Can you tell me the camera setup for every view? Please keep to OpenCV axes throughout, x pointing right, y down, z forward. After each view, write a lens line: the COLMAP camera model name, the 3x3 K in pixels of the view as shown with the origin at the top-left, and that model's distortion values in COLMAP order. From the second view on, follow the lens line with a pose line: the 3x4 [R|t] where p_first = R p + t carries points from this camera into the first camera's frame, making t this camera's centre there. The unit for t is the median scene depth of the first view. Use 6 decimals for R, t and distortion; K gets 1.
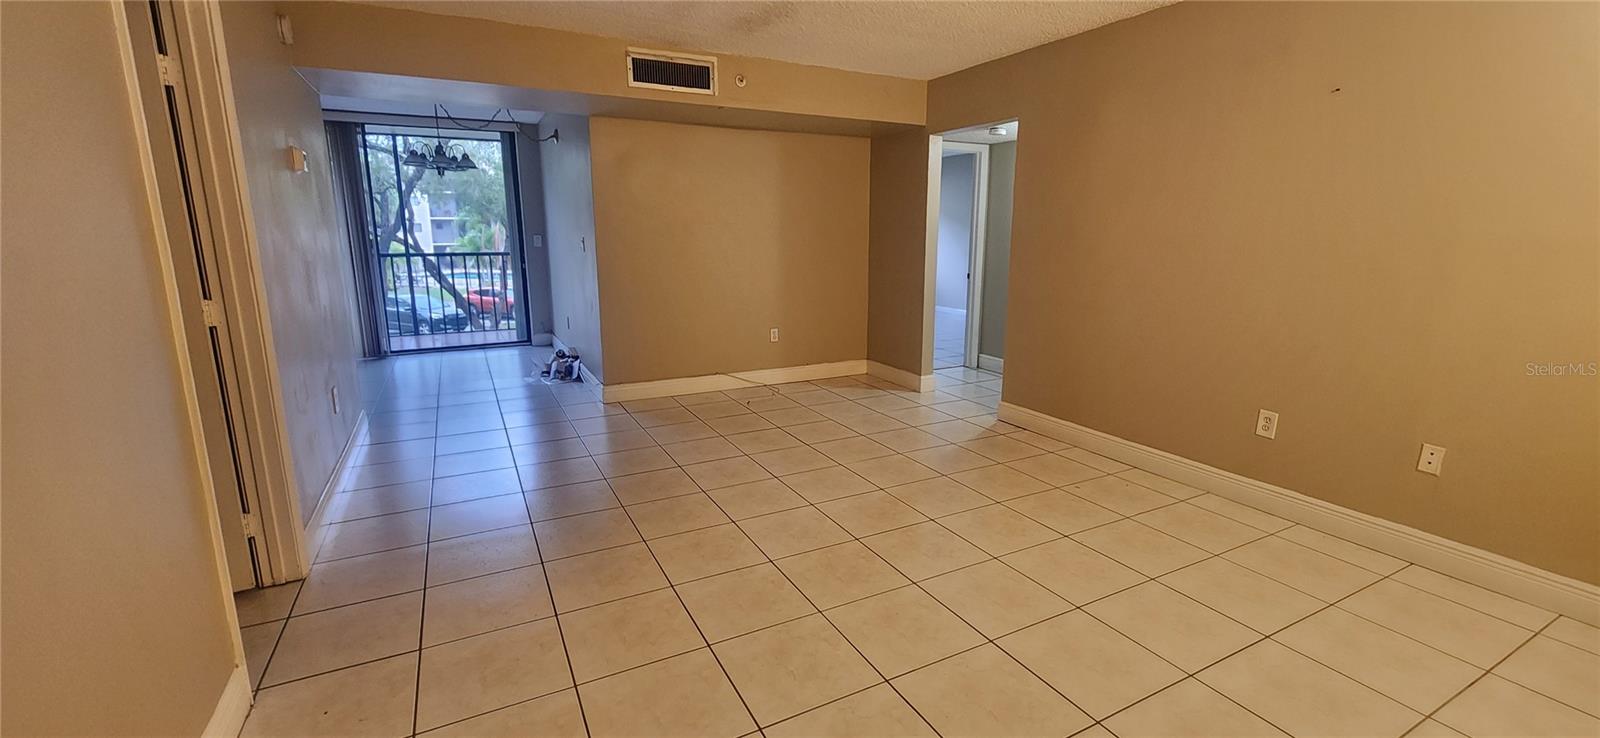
lens RADIAL K [[655.6, 0, 803.0], [0, 655.6, 369.9], [0, 0, 1]] dist [0.001572, -0.001600]
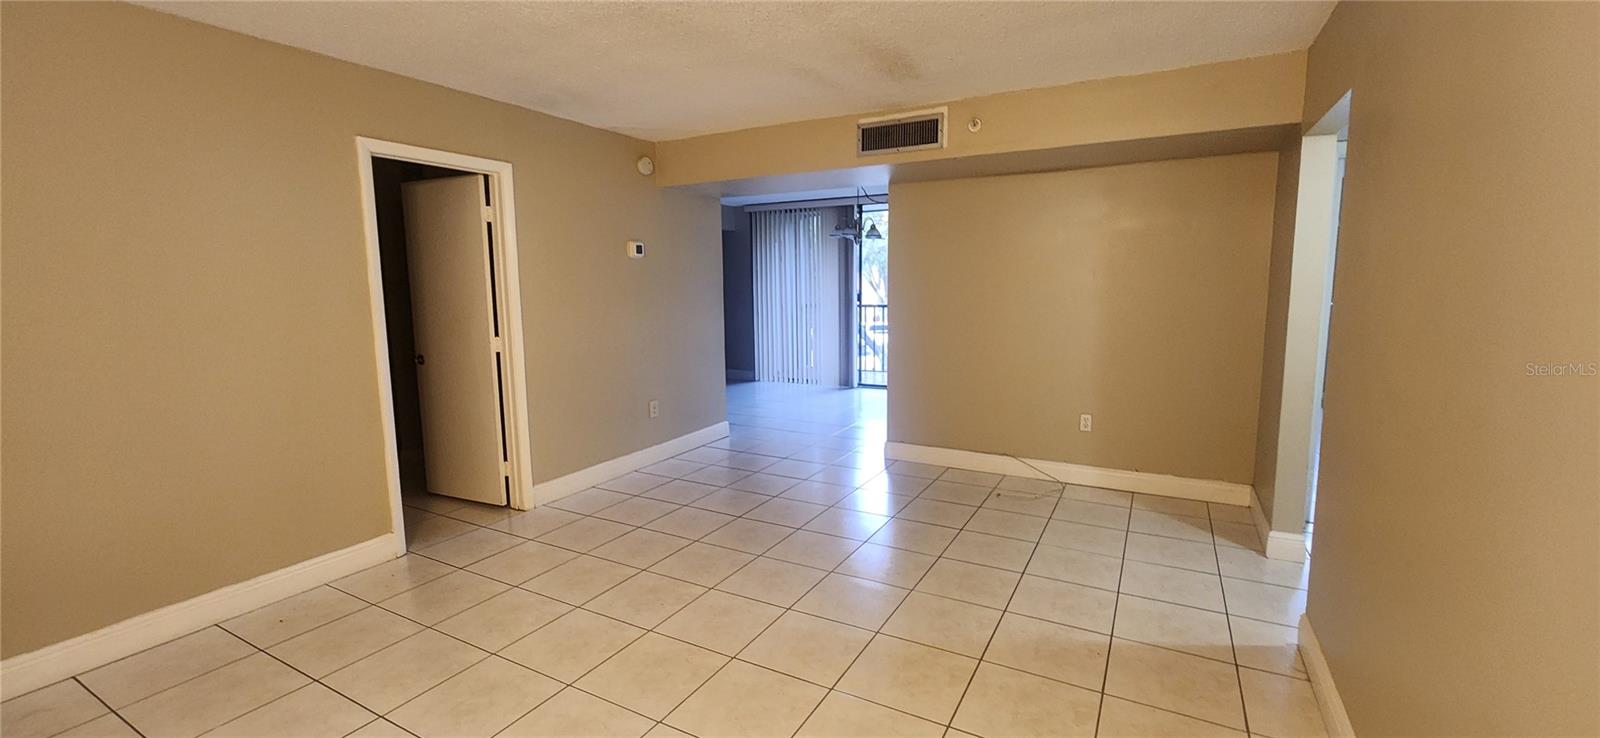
lens RADIAL K [[655.6, 0, 803.0], [0, 655.6, 366.6], [0, 0, 1]] dist [0.001572, -0.001600]
pose [[0.541766, 0.100699, -0.834476, 0.541016], [-0.162438, 0.986625, 0.013599, -0.097054], [0.824684, 0.128183, 0.550877, 0.368260]]
